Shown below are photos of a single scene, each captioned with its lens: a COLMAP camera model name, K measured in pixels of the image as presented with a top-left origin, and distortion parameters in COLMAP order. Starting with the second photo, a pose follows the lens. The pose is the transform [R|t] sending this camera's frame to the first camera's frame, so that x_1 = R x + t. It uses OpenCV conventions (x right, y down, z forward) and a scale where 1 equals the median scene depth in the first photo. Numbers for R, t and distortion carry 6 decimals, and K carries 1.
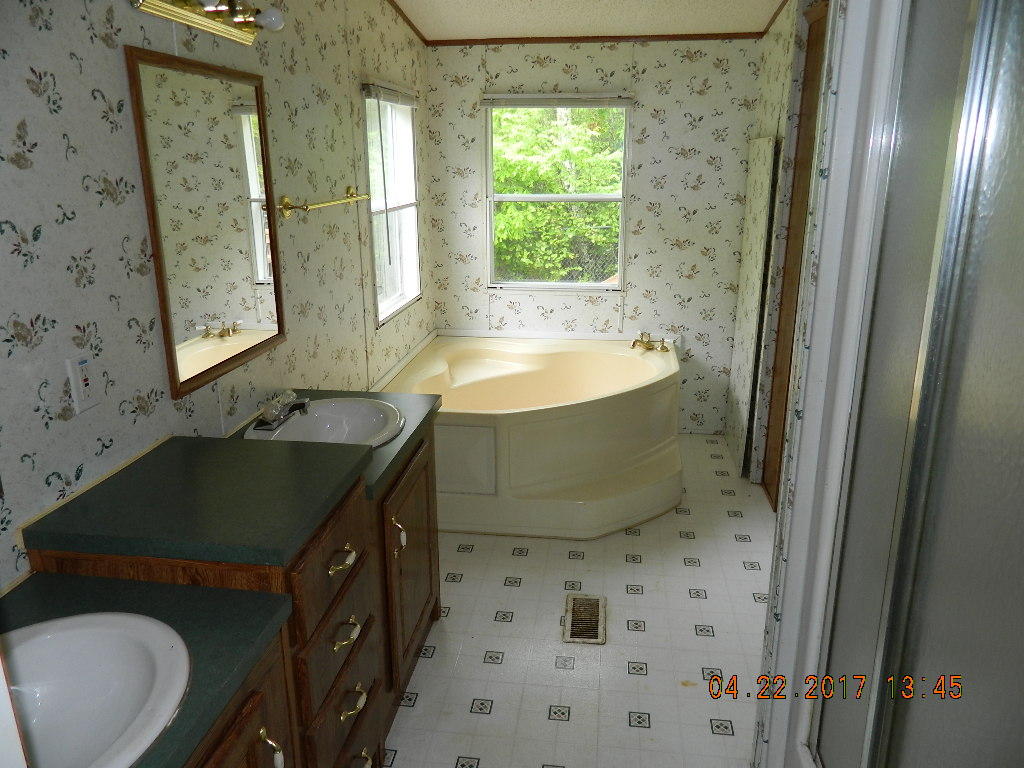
lens RADIAL K [[751.7, 0, 509.9], [0, 751.7, 380.8], [0, 0, 1]] dist [-0.002881, 0.000880]
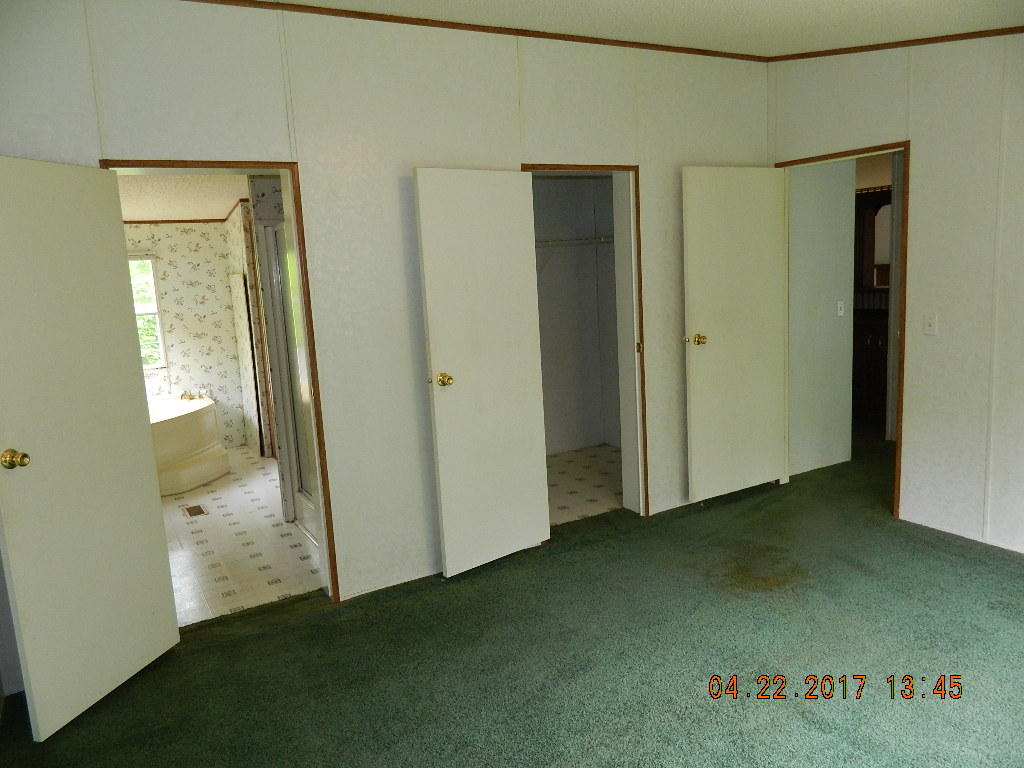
lens RADIAL K [[751.7, 0, 503.4], [0, 751.7, 379.5], [0, 0, 1]] dist [-0.002881, 0.000880]
pose [[0.791038, -0.130244, 0.597743, -0.268804], [0.223577, 0.971034, -0.084294, 0.220809], [-0.569450, 0.200321, 0.797244, -0.758737]]
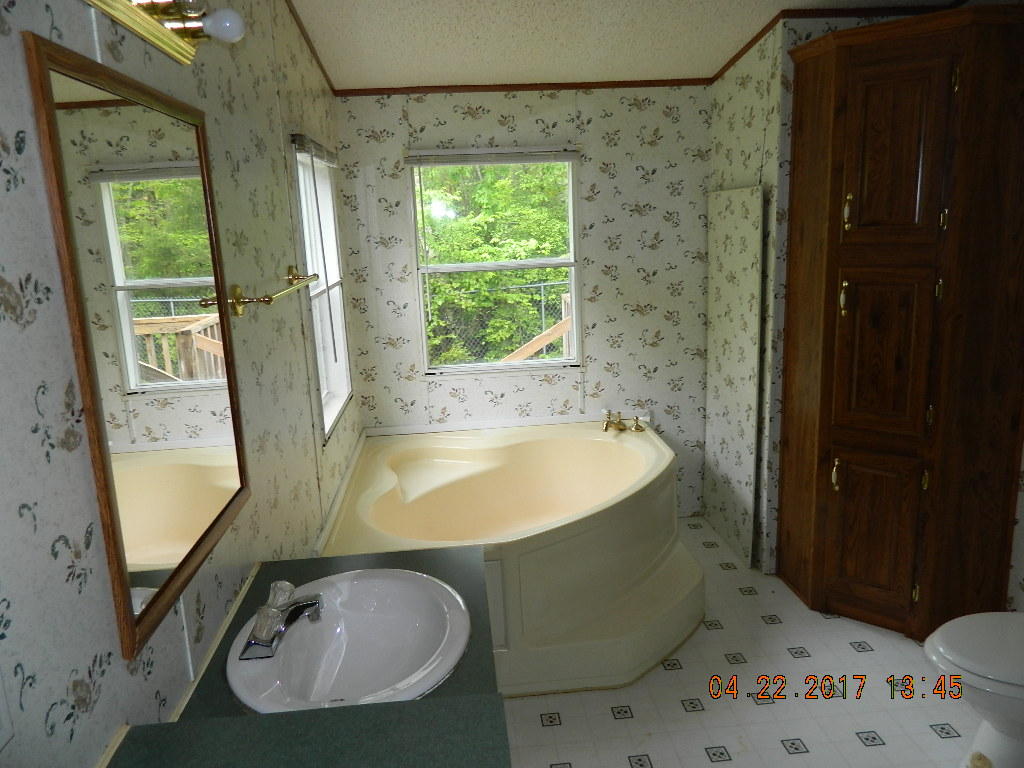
lens RADIAL K [[751.7, 0, 507.8], [0, 751.7, 378.3], [0, 0, 1]] dist [-0.002881, 0.000880]
pose [[0.974747, -0.082869, 0.207368, -0.125901], [0.100322, 0.992117, -0.075094, -0.051969], [-0.199511, 0.094001, 0.975376, 0.176945]]
